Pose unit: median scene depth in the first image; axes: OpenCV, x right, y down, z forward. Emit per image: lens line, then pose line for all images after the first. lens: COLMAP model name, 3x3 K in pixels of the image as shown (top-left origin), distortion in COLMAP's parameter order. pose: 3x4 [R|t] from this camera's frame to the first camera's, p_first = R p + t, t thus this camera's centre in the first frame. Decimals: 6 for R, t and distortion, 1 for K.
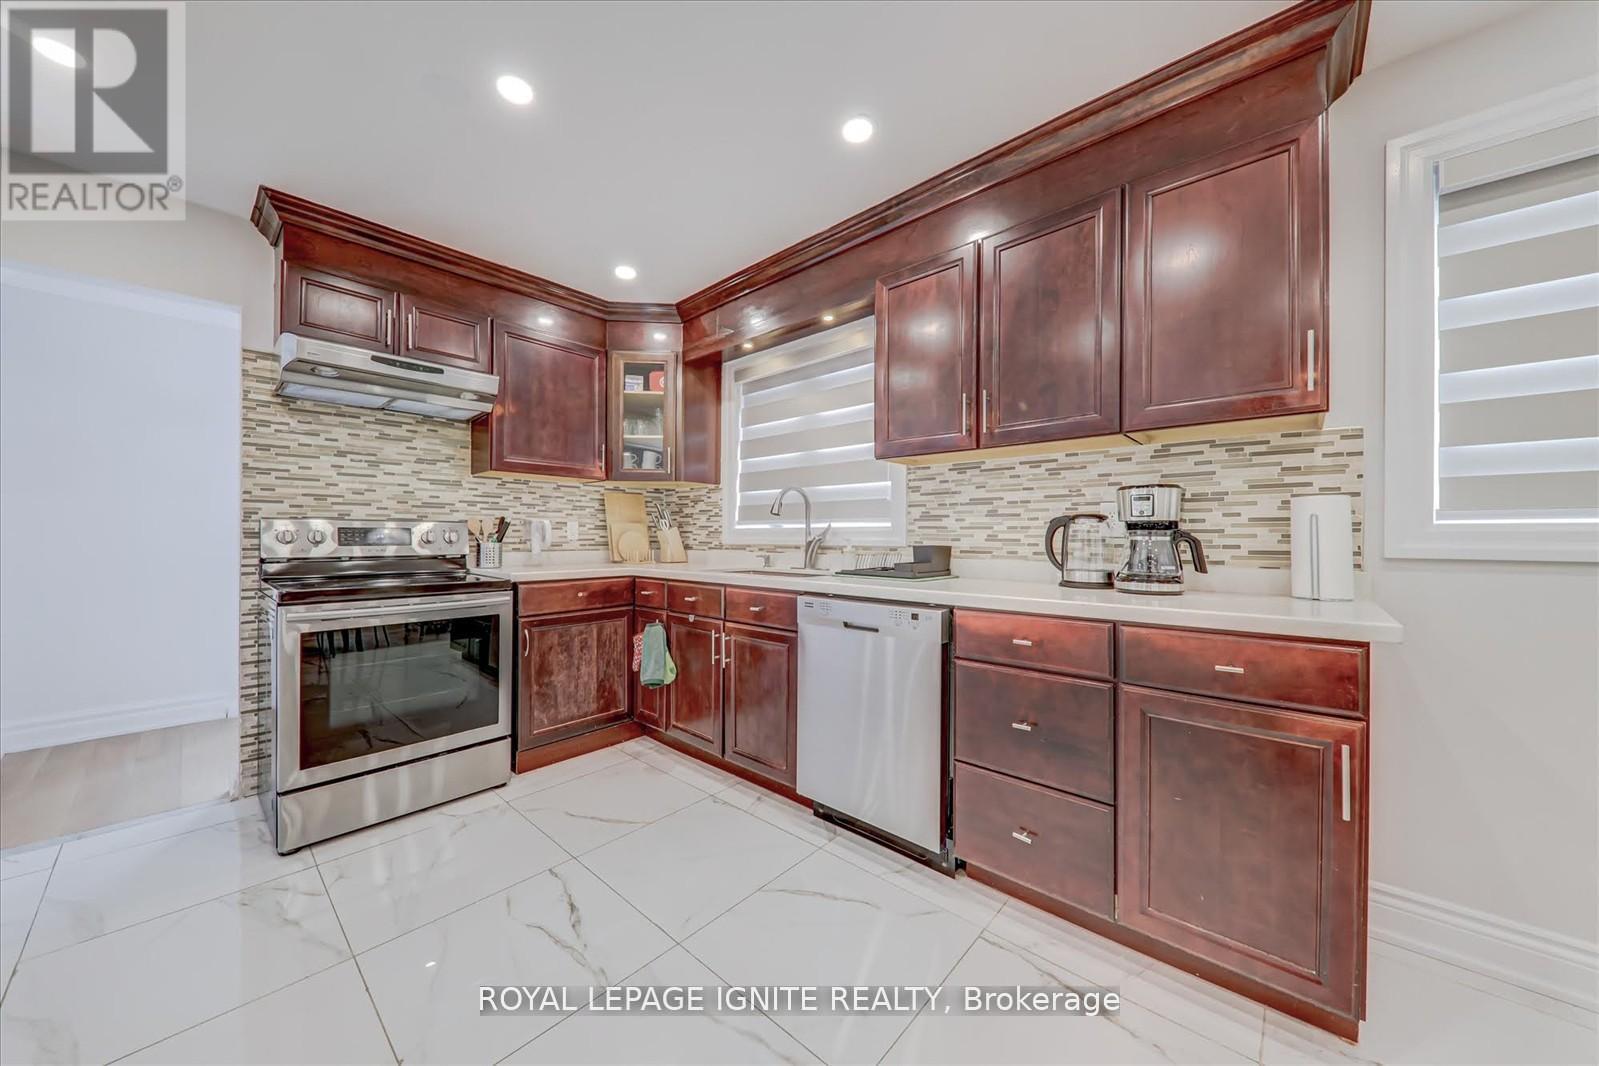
lens RADIAL K [[555.7, 0, 803.6], [0, 555.7, 536.0], [0, 0, 1]] dist [-0.002857, -0.001044]
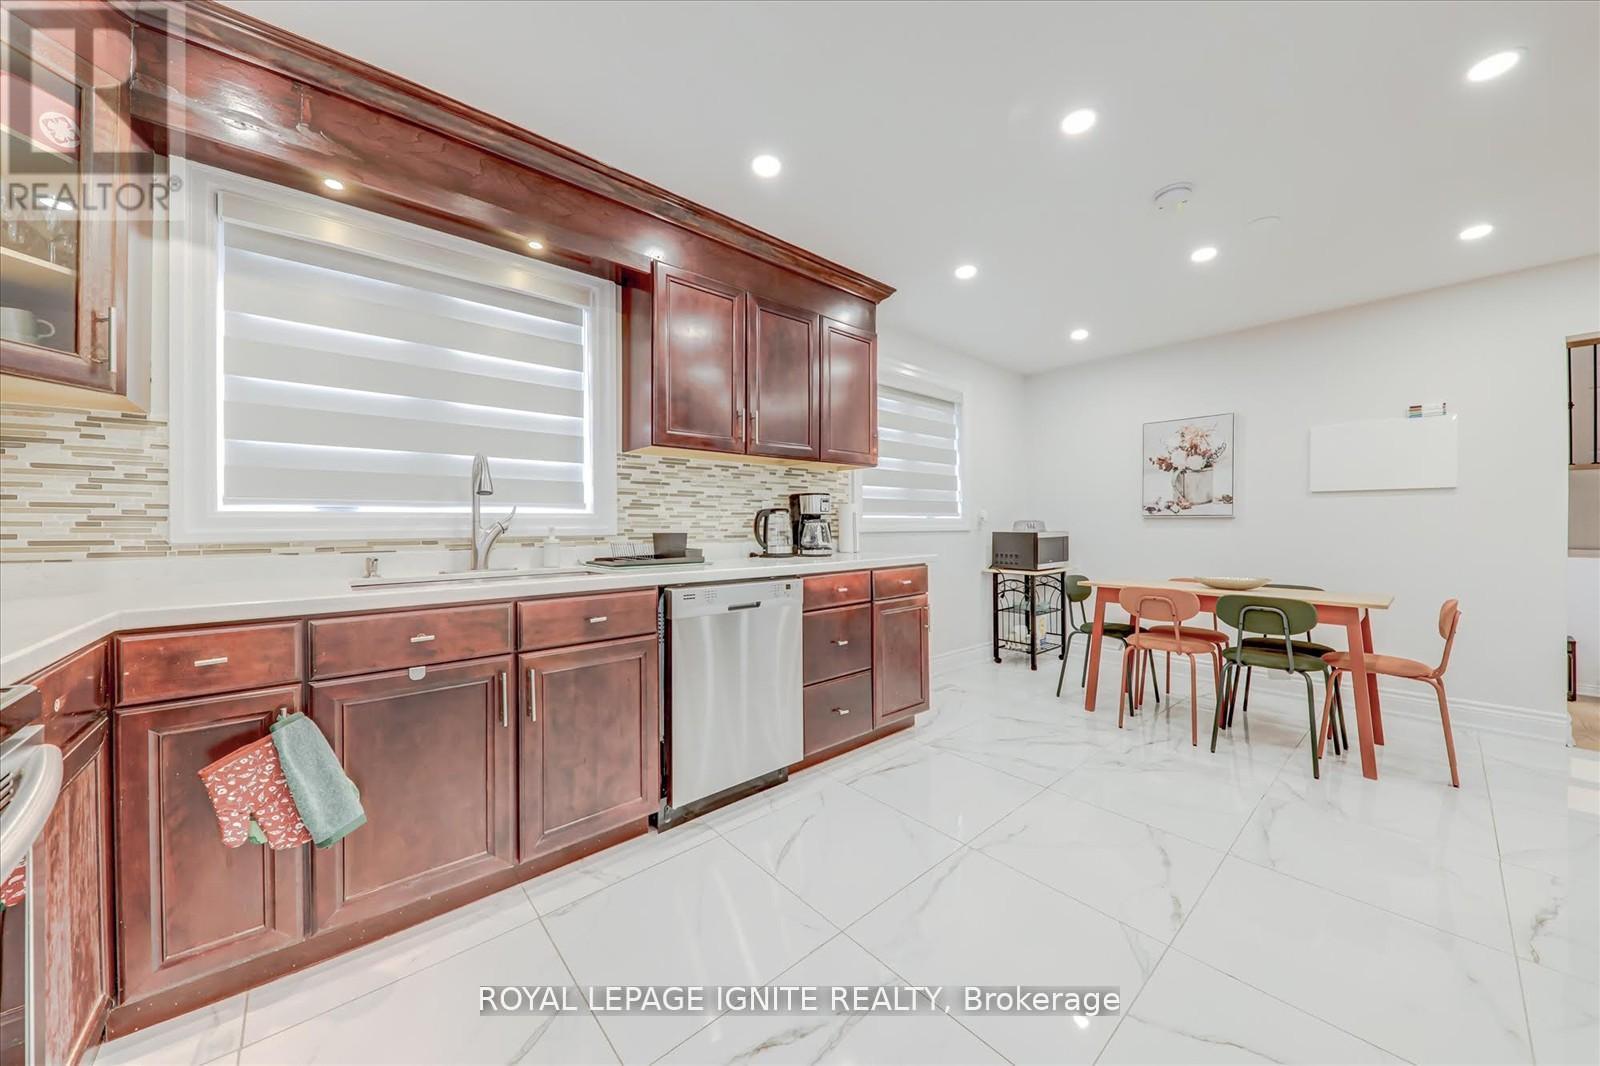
lens RADIAL K [[556.0, 0, 789.2], [0, 556.0, 524.4], [0, 0, 1]] dist [-0.002857, -0.001044]
pose [[0.125411, -0.003850, 0.992097, -0.816291], [0.005580, 0.999979, 0.003175, -0.000539], [-0.992089, 0.005138, 0.125430, 0.647924]]
